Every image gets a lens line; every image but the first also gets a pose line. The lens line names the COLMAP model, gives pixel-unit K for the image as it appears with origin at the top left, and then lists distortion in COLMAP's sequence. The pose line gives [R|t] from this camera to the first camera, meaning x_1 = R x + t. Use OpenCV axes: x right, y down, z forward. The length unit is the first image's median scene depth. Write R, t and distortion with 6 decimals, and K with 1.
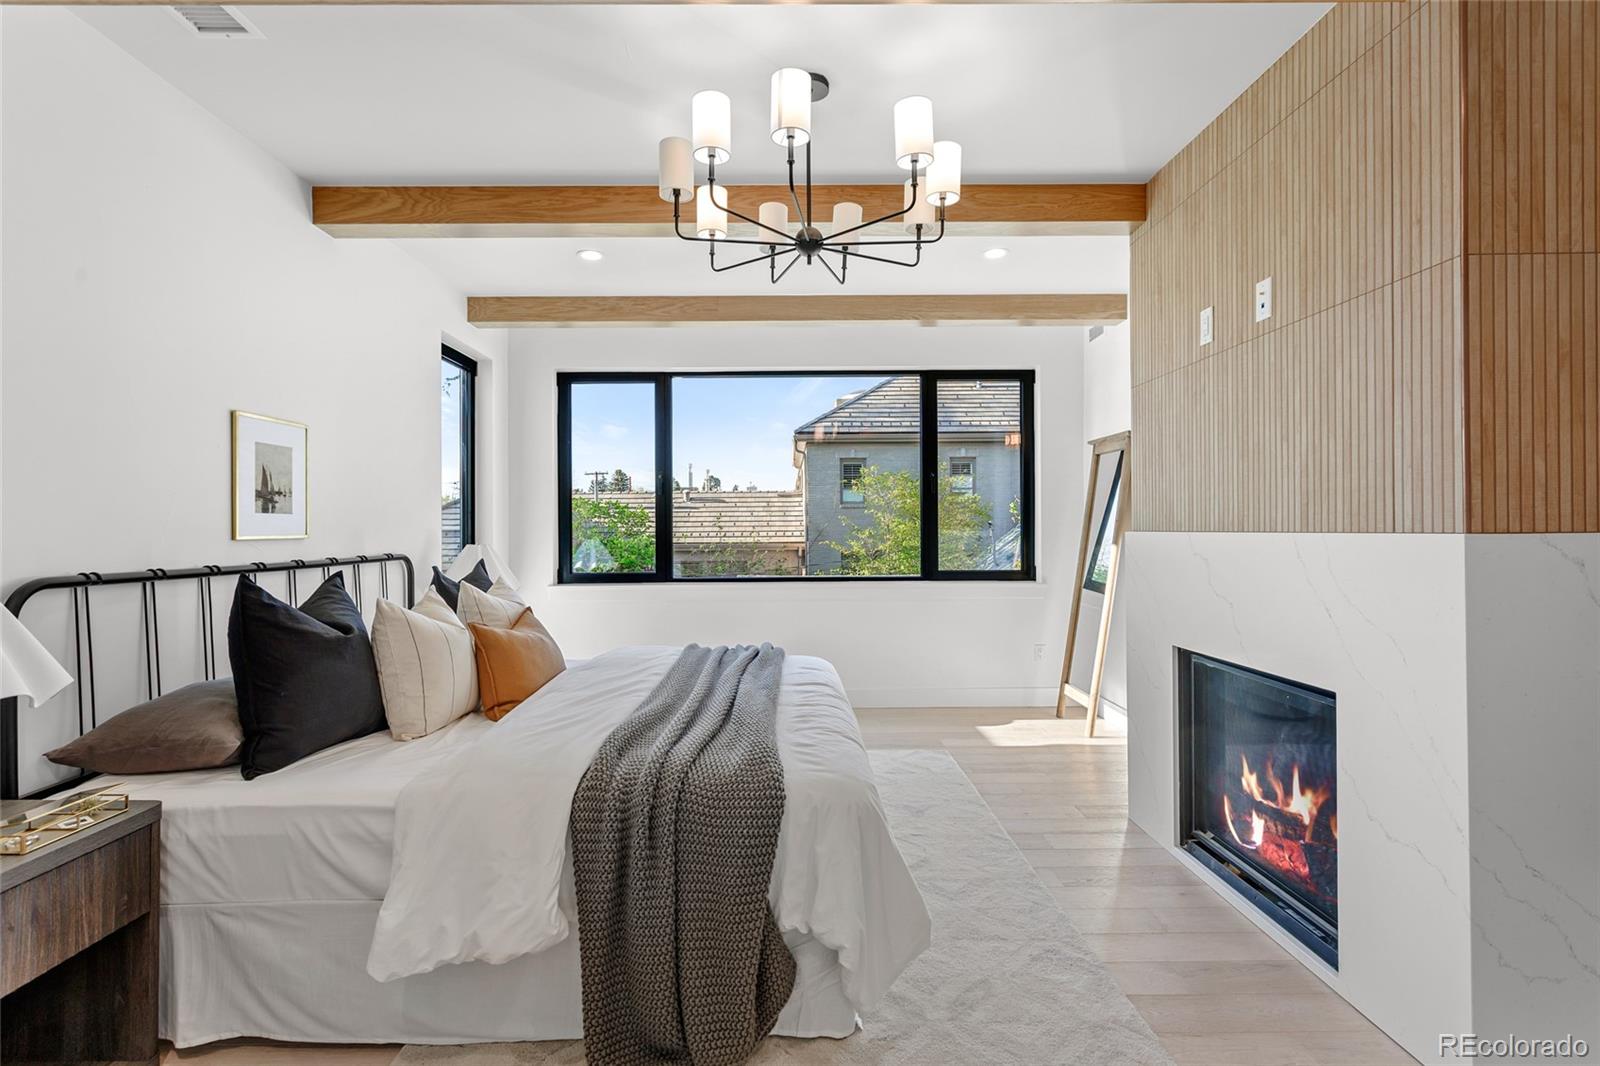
lens RADIAL K [[762.8, 0, 798.8], [0, 762.8, 528.0], [0, 0, 1]] dist [-0.000448, 0.003937]
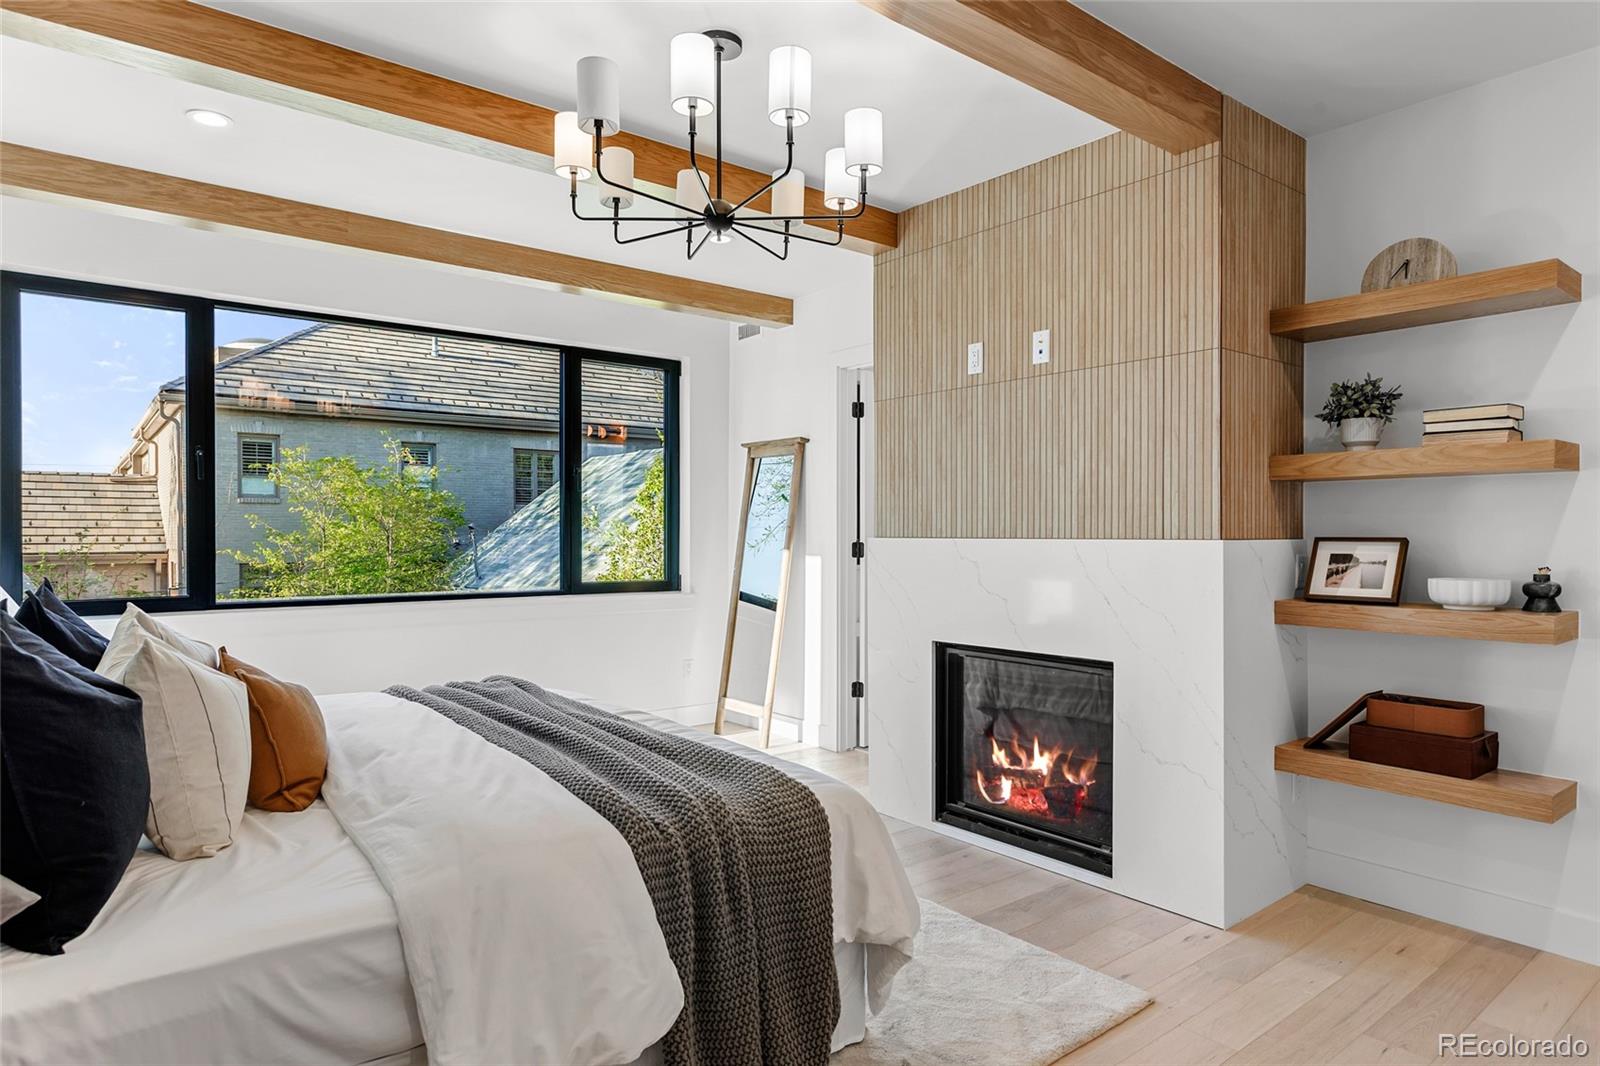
lens RADIAL K [[922.6, 0, 809.9], [0, 922.6, 539.6], [0, 0, 1]] dist [-0.013013, 0.006717]
pose [[0.786699, 0.002844, 0.617330, -0.532979], [-0.006874, 0.999968, 0.004153, 0.003235], [-0.617298, -0.007511, 0.786694, 0.067471]]
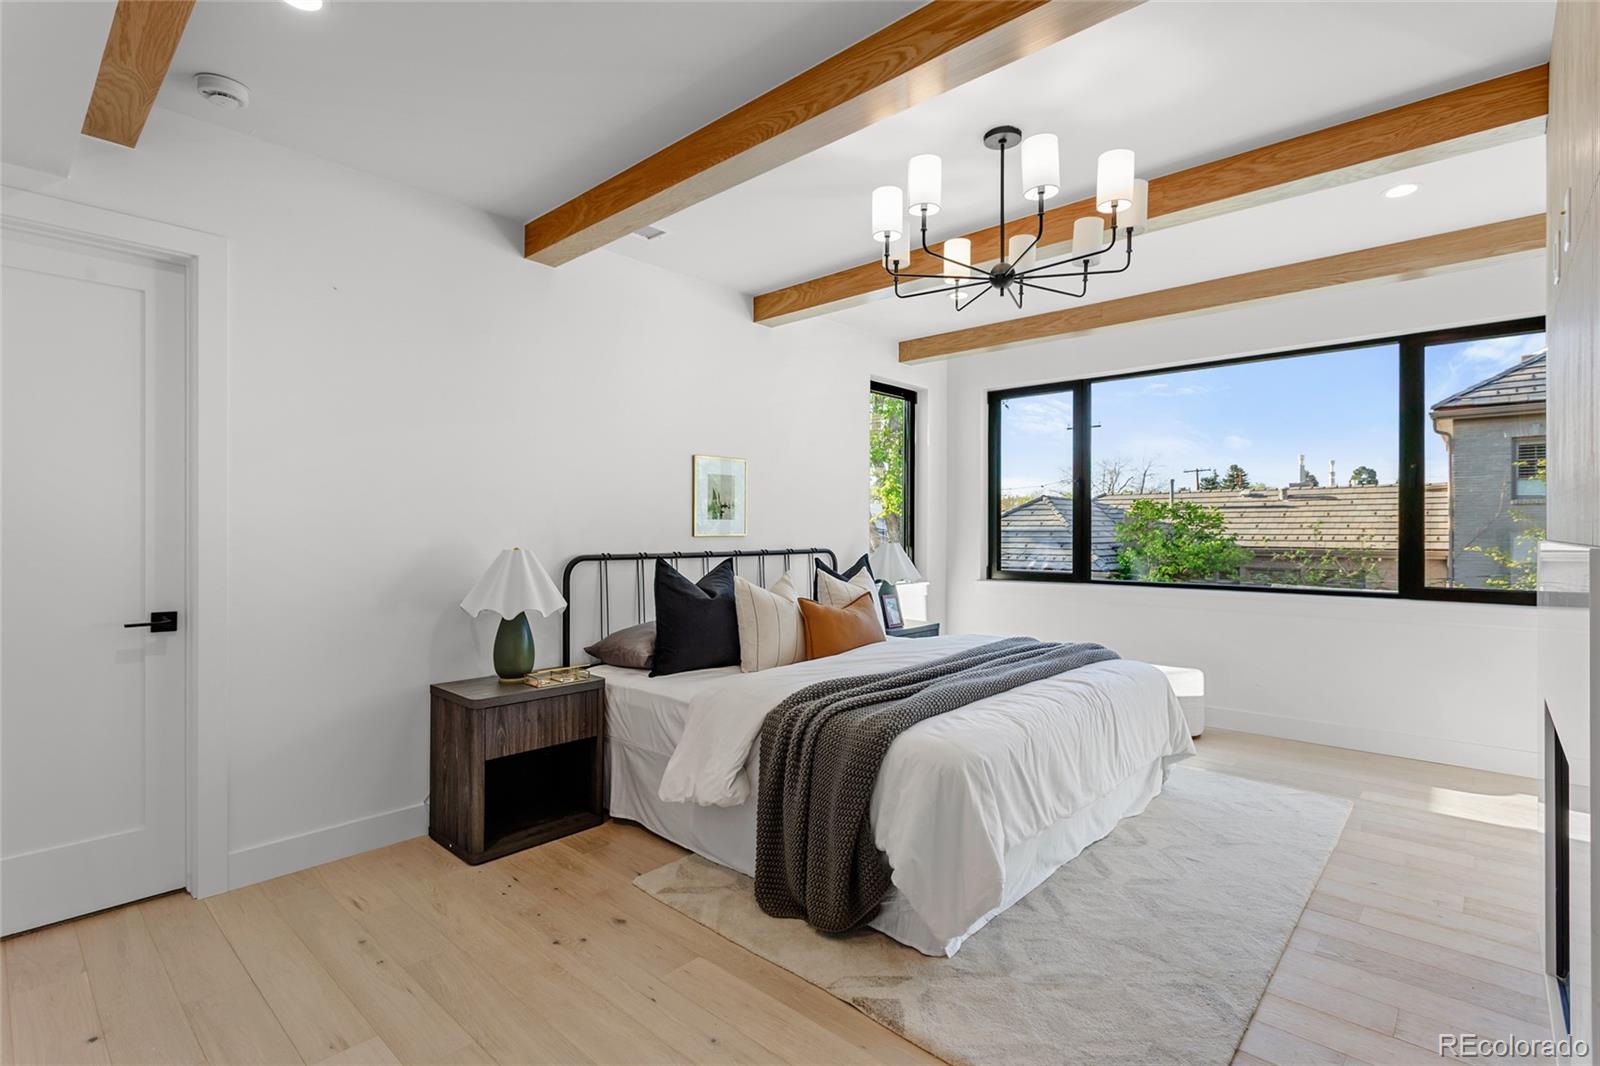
lens RADIAL K [[762.8, 0, 815.0], [0, 762.8, 529.2], [0, 0, 1]] dist [-0.000448, 0.003937]
pose [[0.740243, 0.005923, -0.672313, 0.523726], [-0.005547, 0.999981, 0.002701, -0.005128], [0.672316, 0.001730, 0.740262, -0.009635]]
